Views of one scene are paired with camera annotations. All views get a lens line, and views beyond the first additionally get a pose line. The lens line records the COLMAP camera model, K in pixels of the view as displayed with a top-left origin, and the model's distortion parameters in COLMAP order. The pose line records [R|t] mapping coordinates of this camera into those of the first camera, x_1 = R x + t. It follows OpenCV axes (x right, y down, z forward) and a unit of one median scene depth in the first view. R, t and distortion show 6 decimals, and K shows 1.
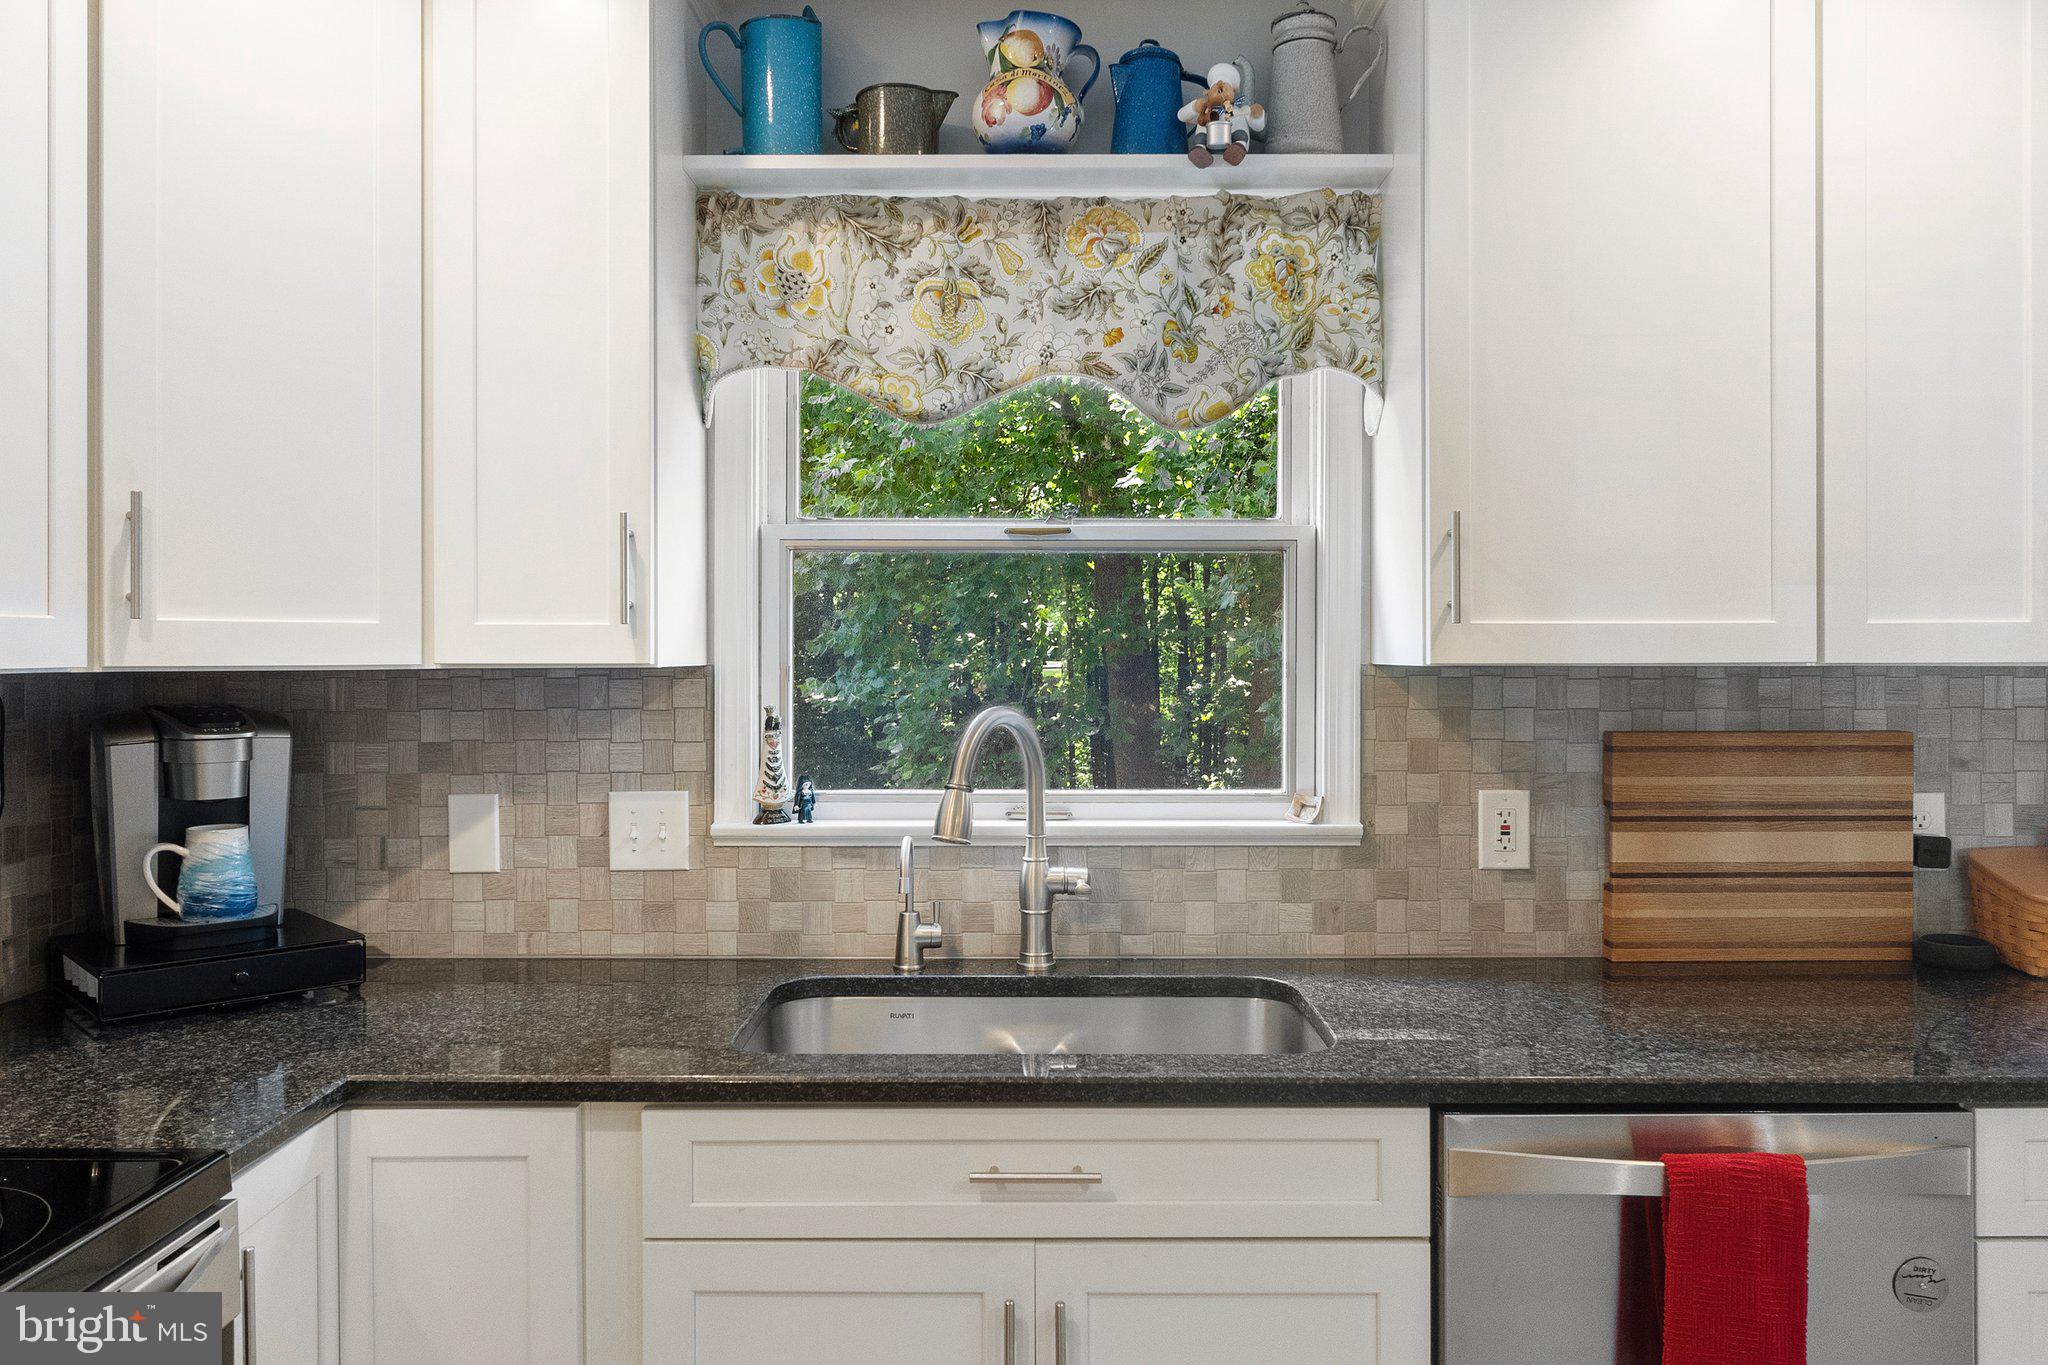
lens RADIAL K [[1996.4, 0, 1024.0], [0, 1996.4, 682.5], [0, 0, 1]] dist [0.144228, 0.001021]
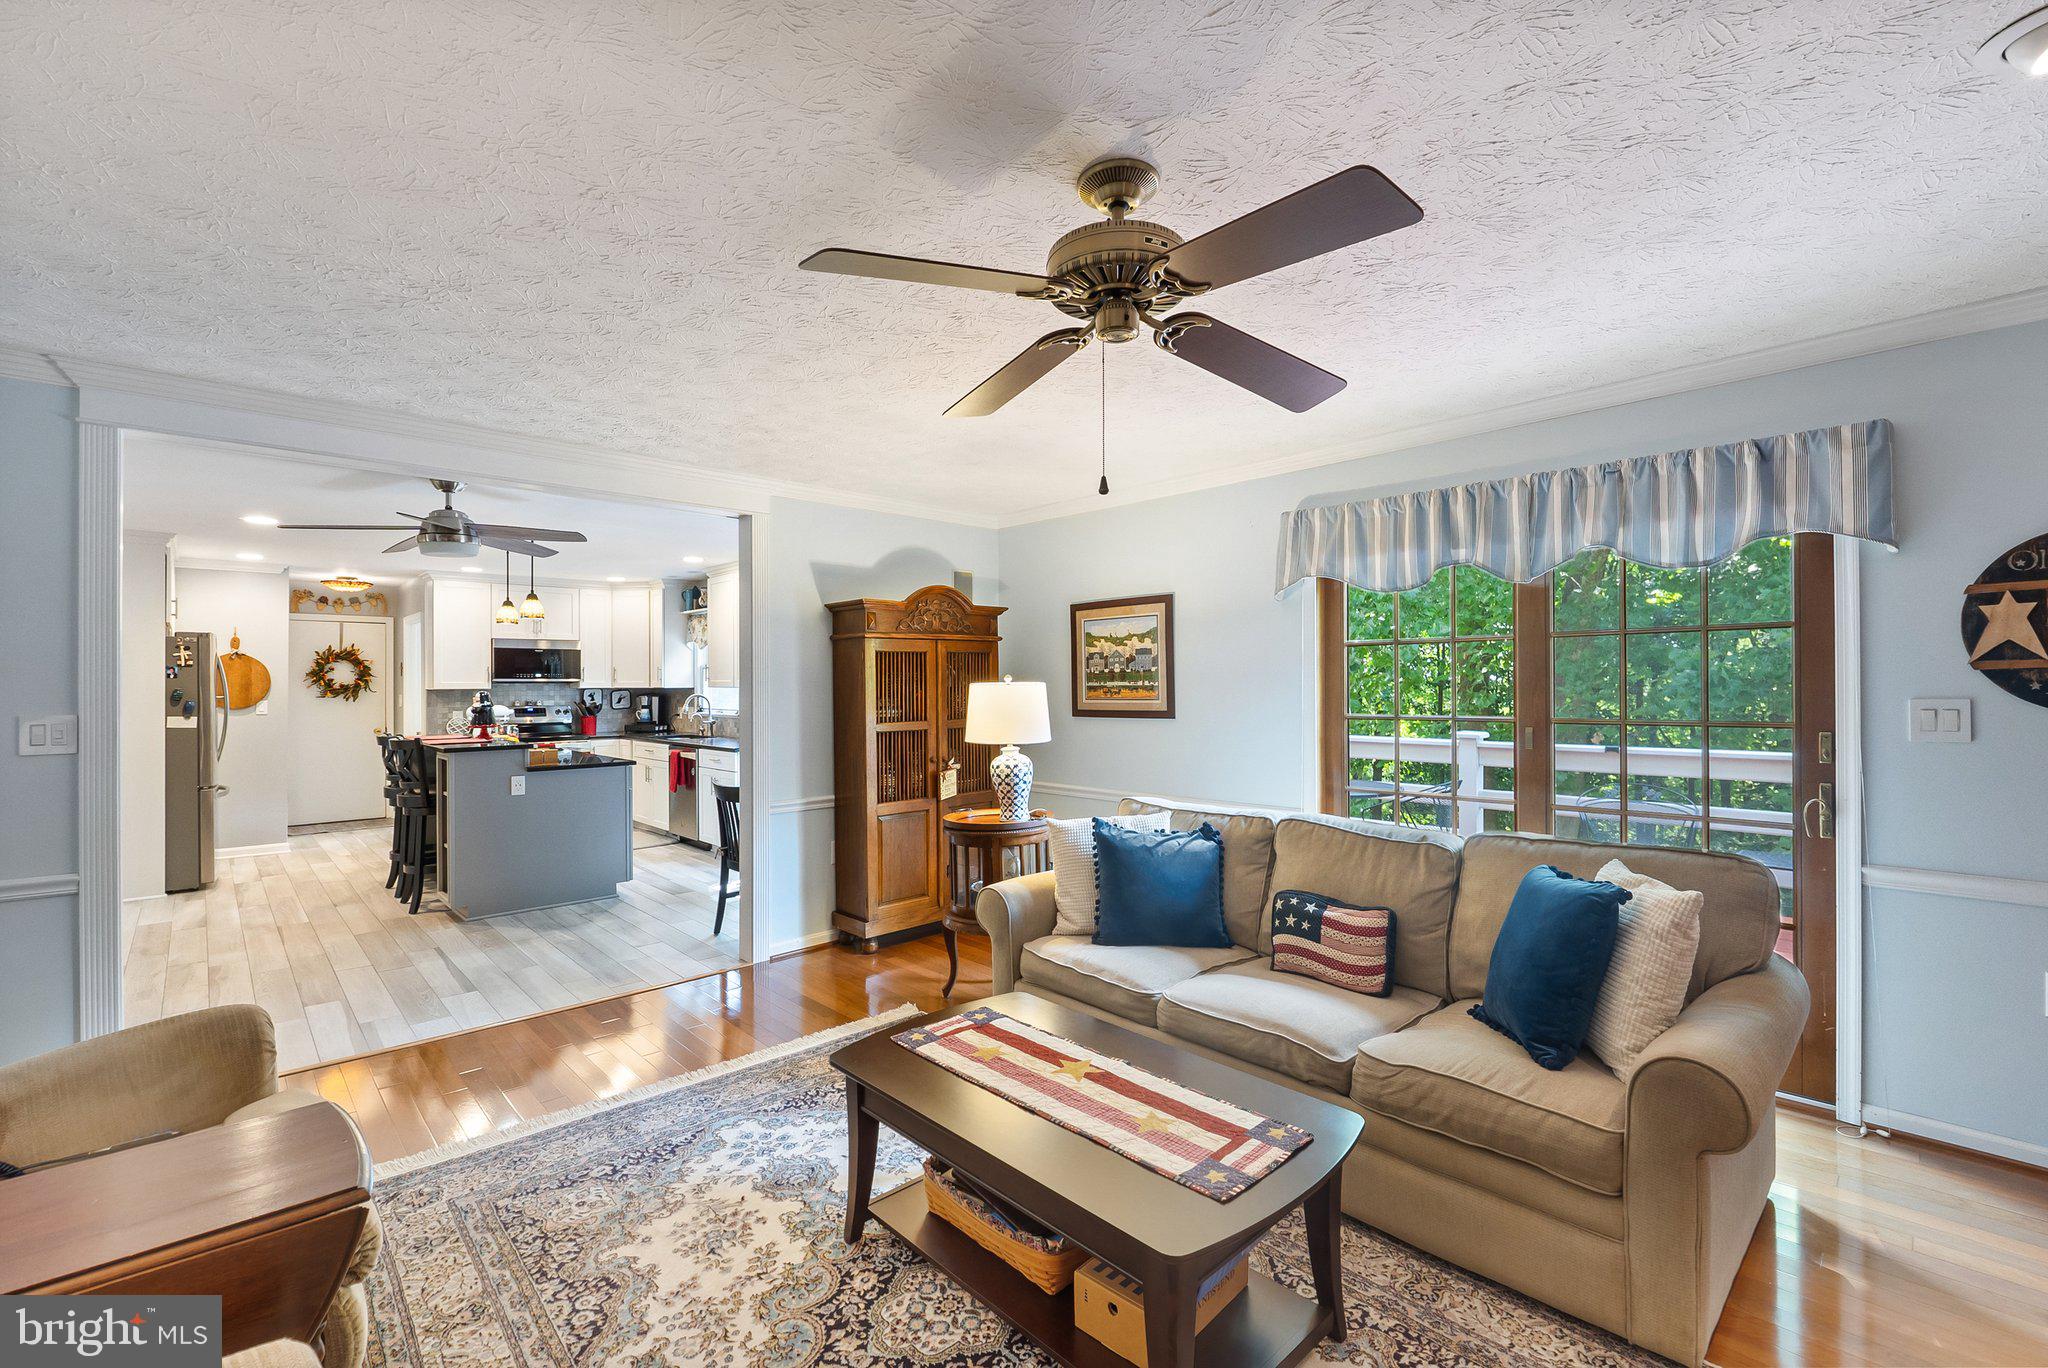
lens RADIAL K [[886.2, 0, 1037.4], [0, 886.2, 681.3], [0, 0, 1]] dist [-0.007798, -0.000100]
pose [[0.669520, 0.000606, -0.742794, 2.676222], [0.004936, 0.999974, 0.005265, -0.036591], [0.742778, -0.007192, 0.669499, -0.088045]]
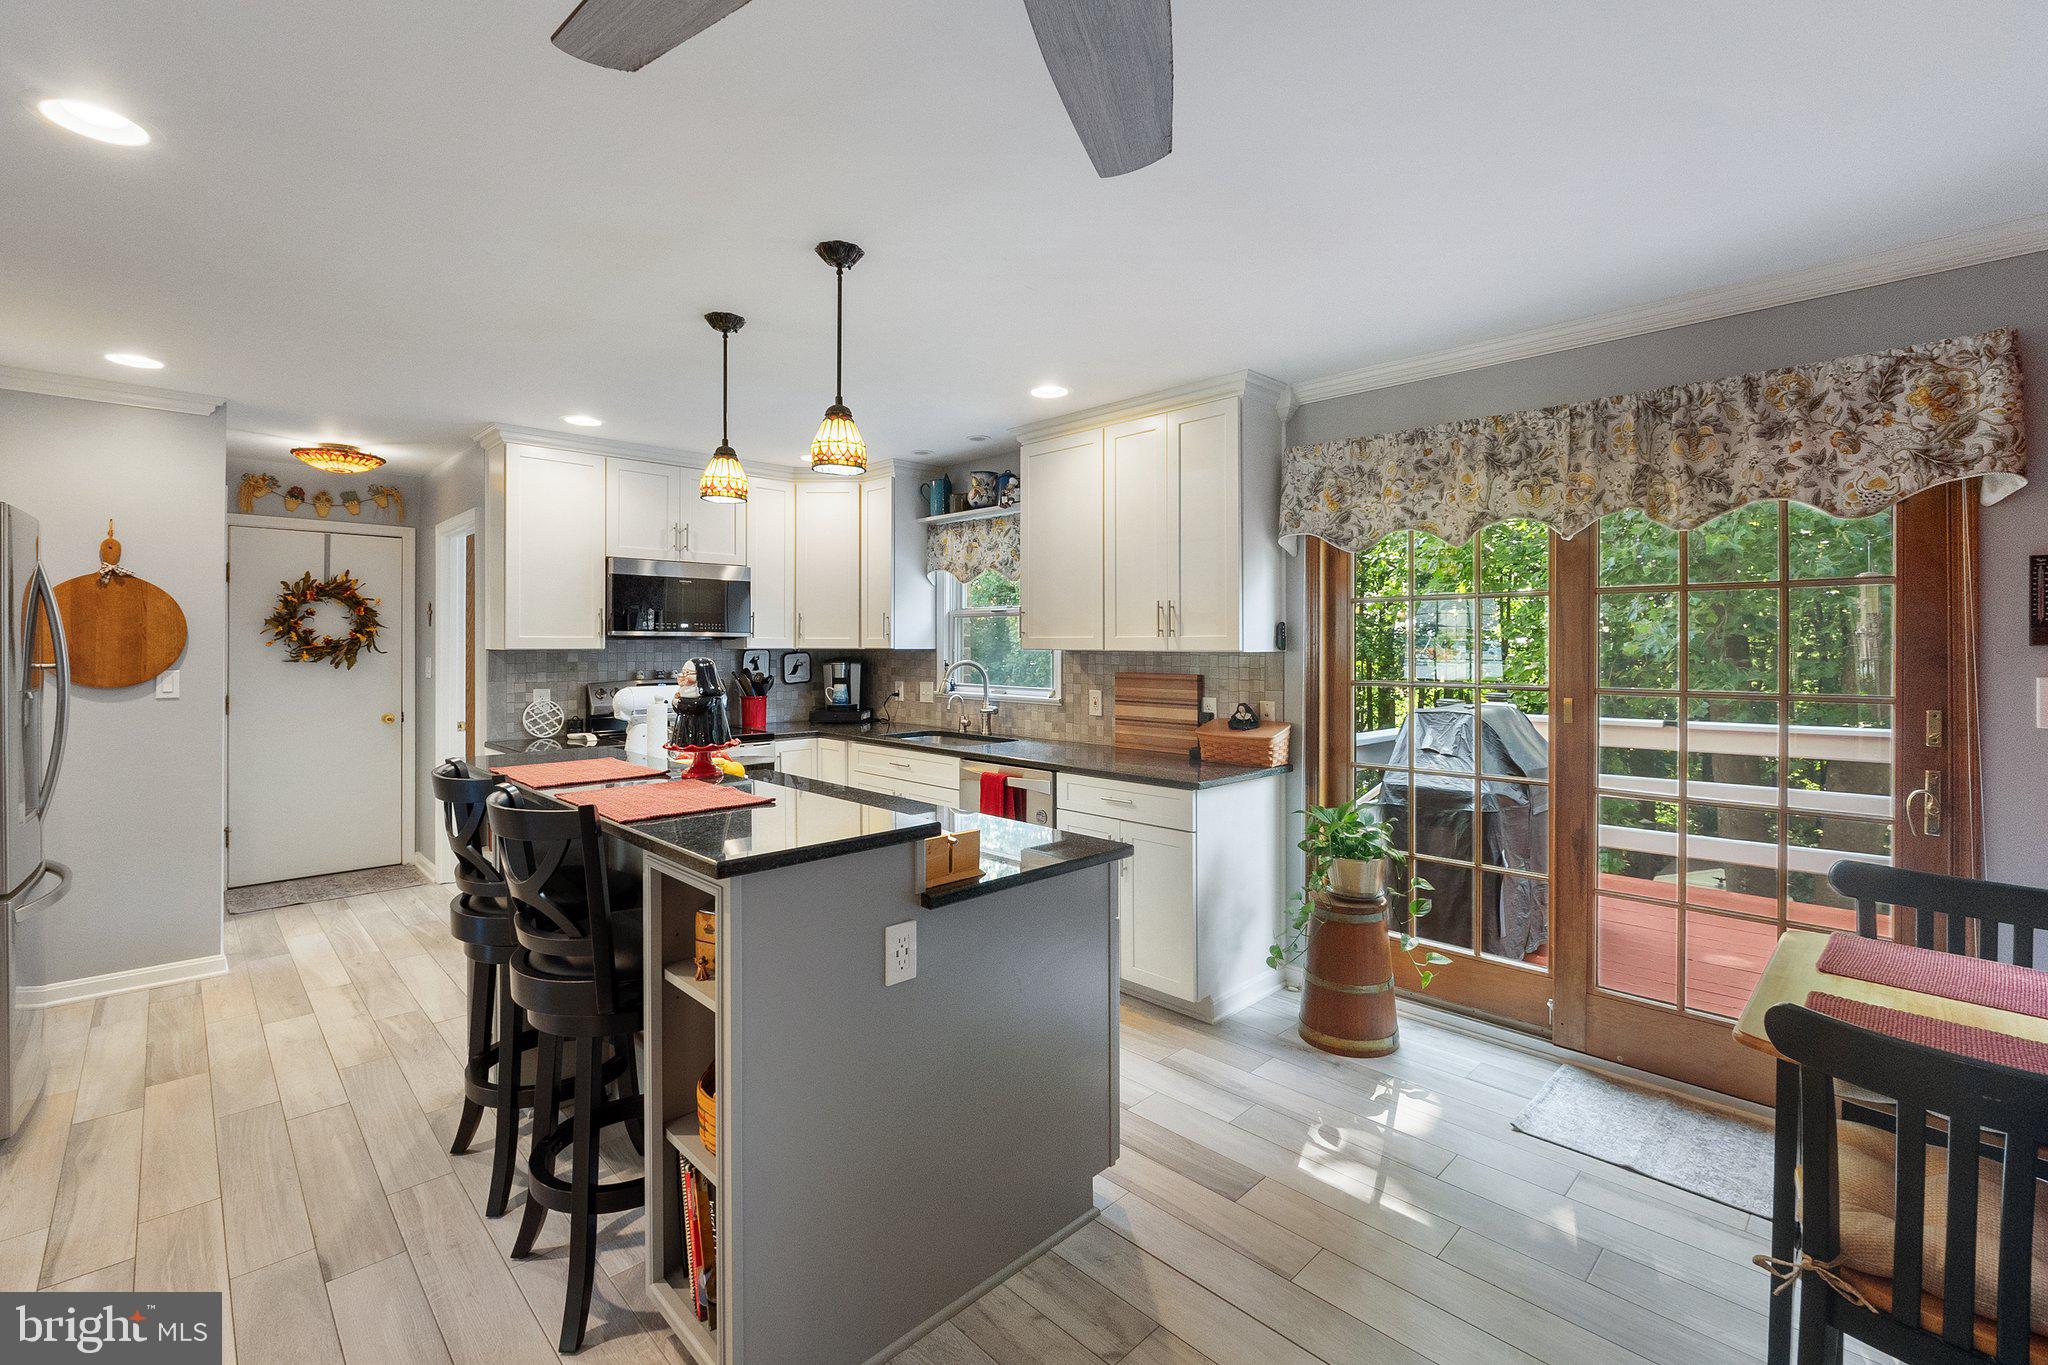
lens RADIAL K [[881.0, 0, 1033.5], [0, 881.0, 648.3], [0, 0, 1]] dist [-0.010234, -0.000351]
pose [[0.682809, 0.008312, -0.730549, 1.175655], [-0.001938, 0.999952, 0.009566, -0.024787], [0.730594, -0.005116, 0.682793, -0.004375]]
